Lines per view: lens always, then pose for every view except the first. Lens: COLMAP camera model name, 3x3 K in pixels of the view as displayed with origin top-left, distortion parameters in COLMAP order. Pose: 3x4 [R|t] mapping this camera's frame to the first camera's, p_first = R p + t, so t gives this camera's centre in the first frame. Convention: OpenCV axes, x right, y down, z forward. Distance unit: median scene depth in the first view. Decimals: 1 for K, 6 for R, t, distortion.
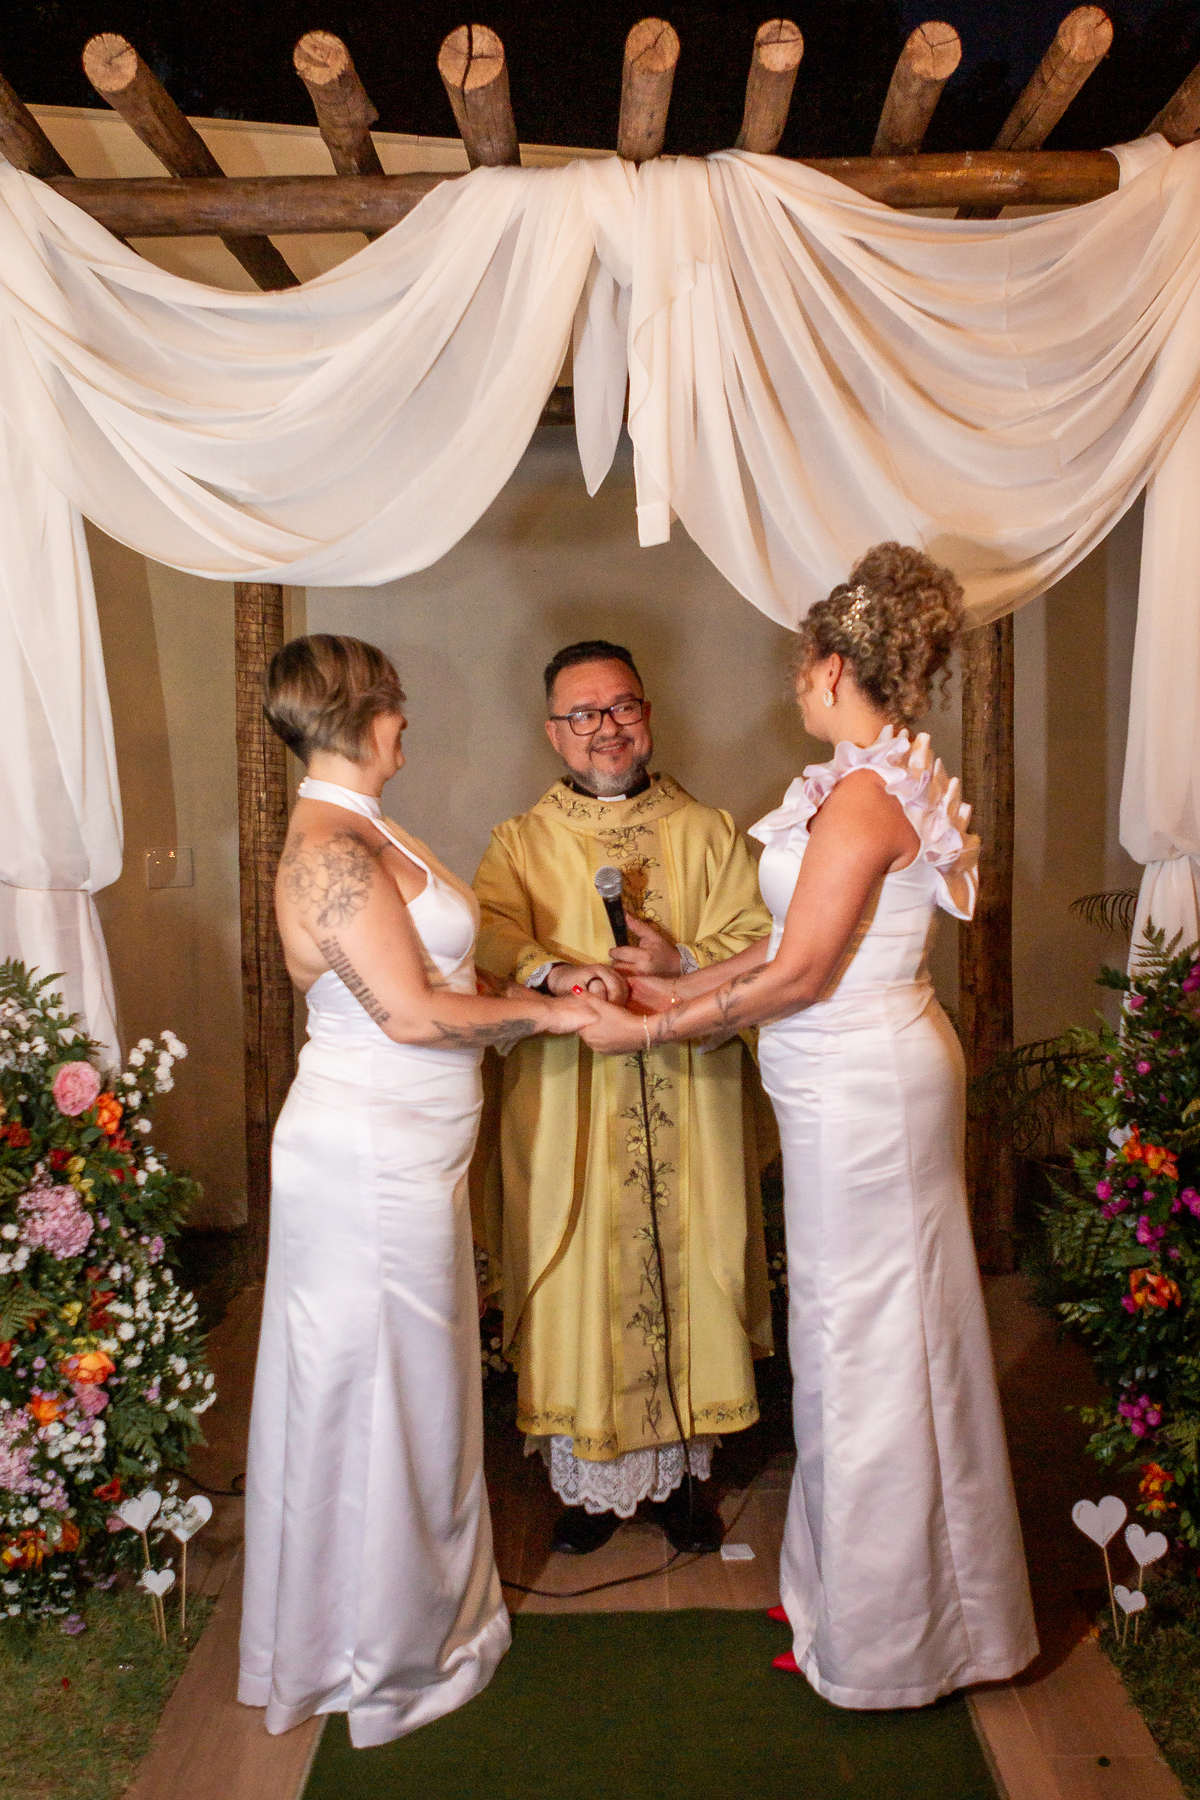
lens RADIAL K [[1979.2, 0, 600.0], [0, 1979.2, 900.0], [0, 0, 1]] dist [-0.004684, -0.003397]
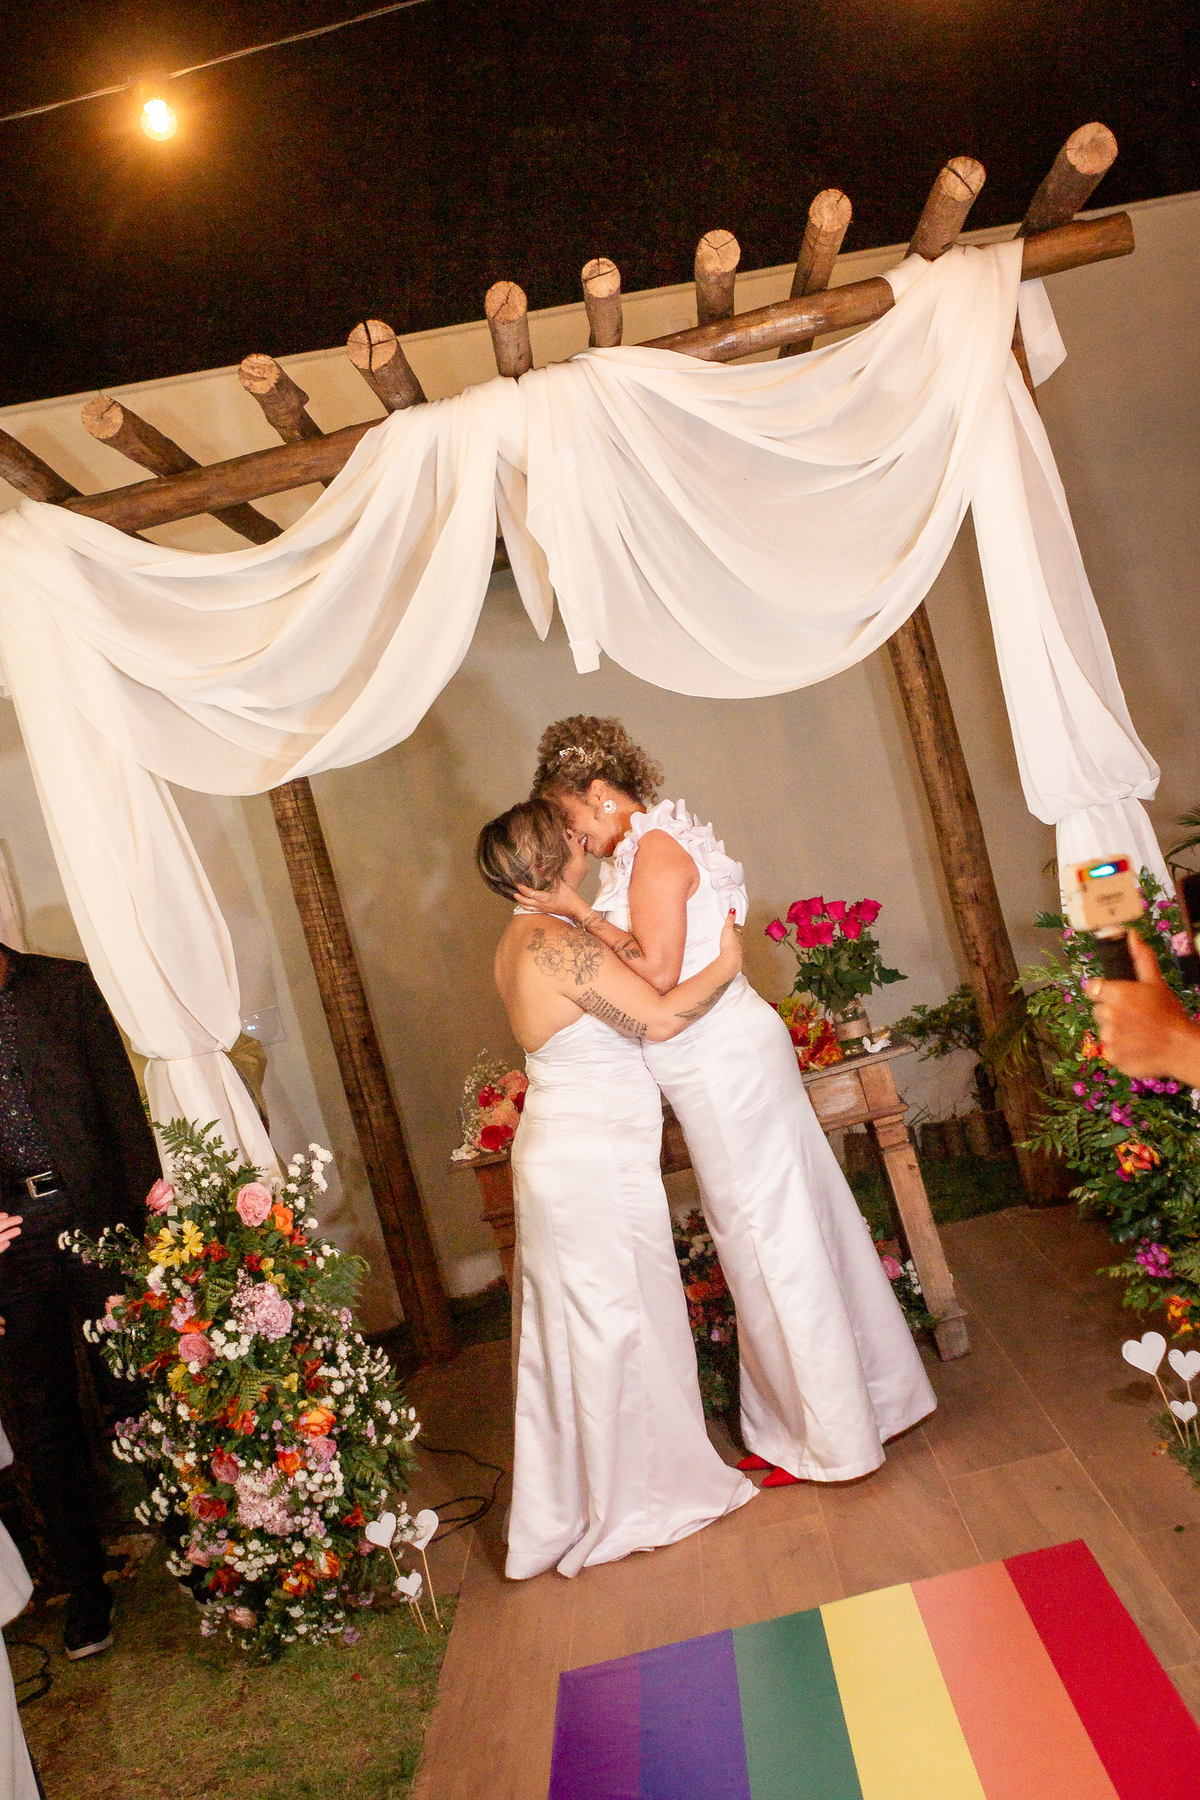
lens RADIAL K [[2057.3, 0, 600.0], [0, 2057.3, 900.0], [0, 0, 1]] dist [0.008250, -0.009585]
pose [[0.970891, -0.238567, -0.021368, 0.019468], [0.237457, 0.970372, -0.044644, 0.018692], [0.031385, 0.038271, 0.998774, -0.287846]]
